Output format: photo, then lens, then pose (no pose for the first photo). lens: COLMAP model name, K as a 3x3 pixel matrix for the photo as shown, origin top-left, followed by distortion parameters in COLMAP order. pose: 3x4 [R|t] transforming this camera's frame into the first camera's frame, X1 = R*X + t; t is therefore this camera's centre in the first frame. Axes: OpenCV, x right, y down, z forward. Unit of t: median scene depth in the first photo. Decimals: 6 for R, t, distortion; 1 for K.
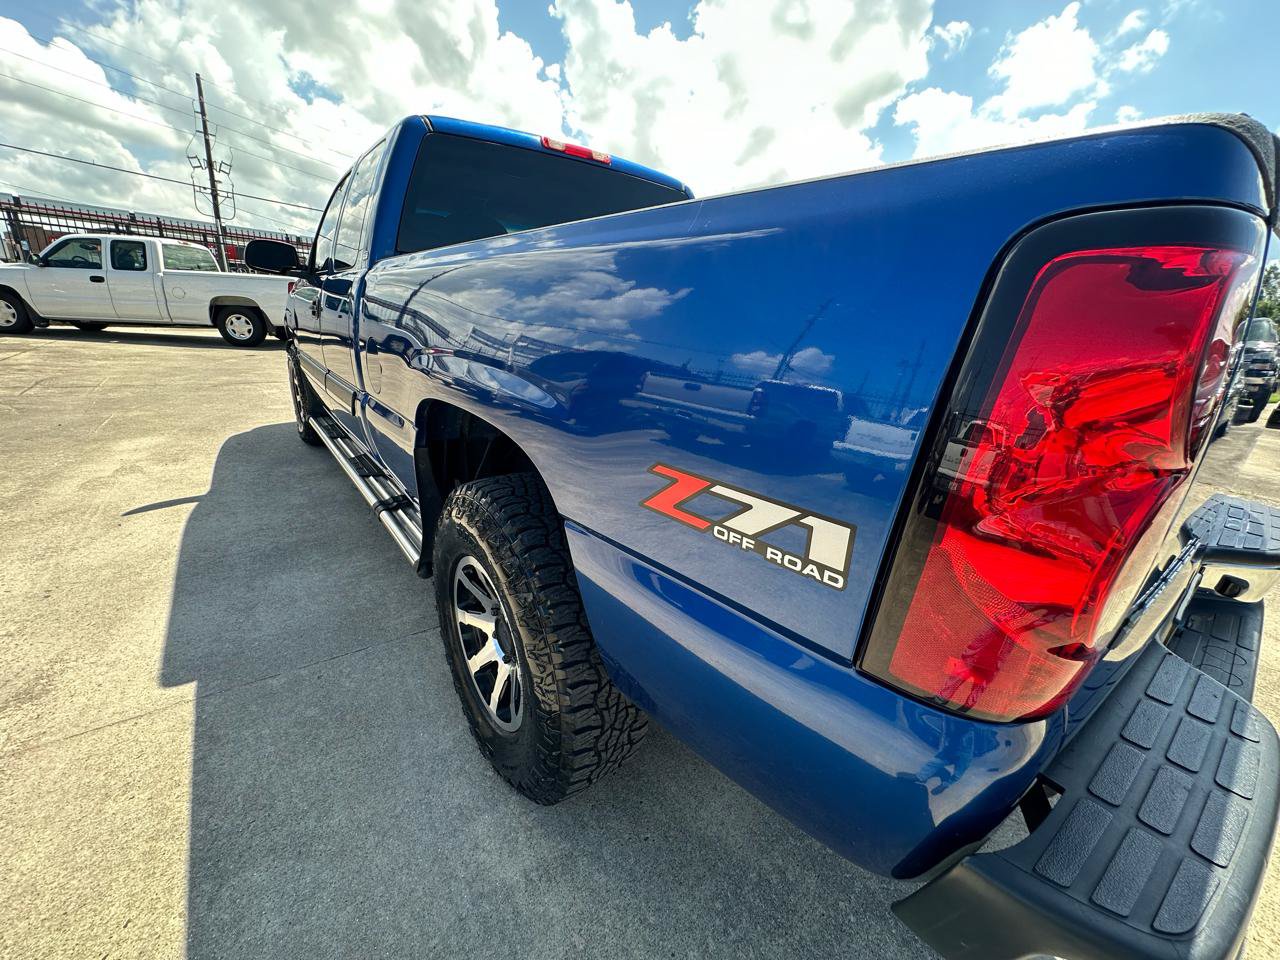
lens RADIAL K [[514.6, 0, 640.0], [0, 514.6, 480.0], [0, 0, 1]] dist [0.000346, 0.000137]
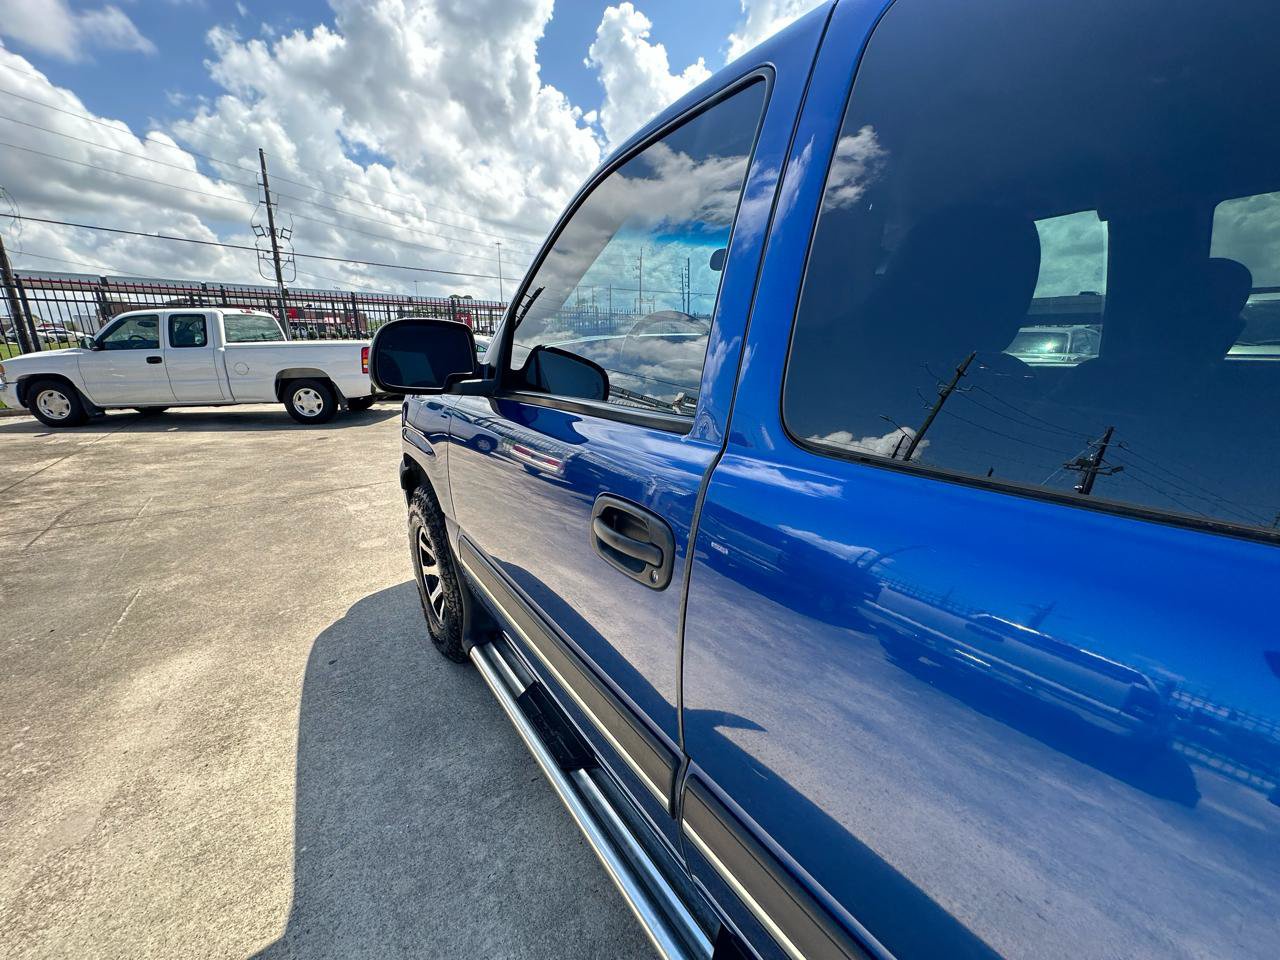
lens RADIAL K [[512.3, 0, 640.2], [0, 512.3, 479.3], [0, 0, 1]] dist [-0.001917, -0.000012]
pose [[0.996133, -0.048380, -0.073342, -0.625371], [0.044511, 0.997575, -0.053500, -0.366331], [0.075753, 0.050029, 0.995871, 0.727306]]
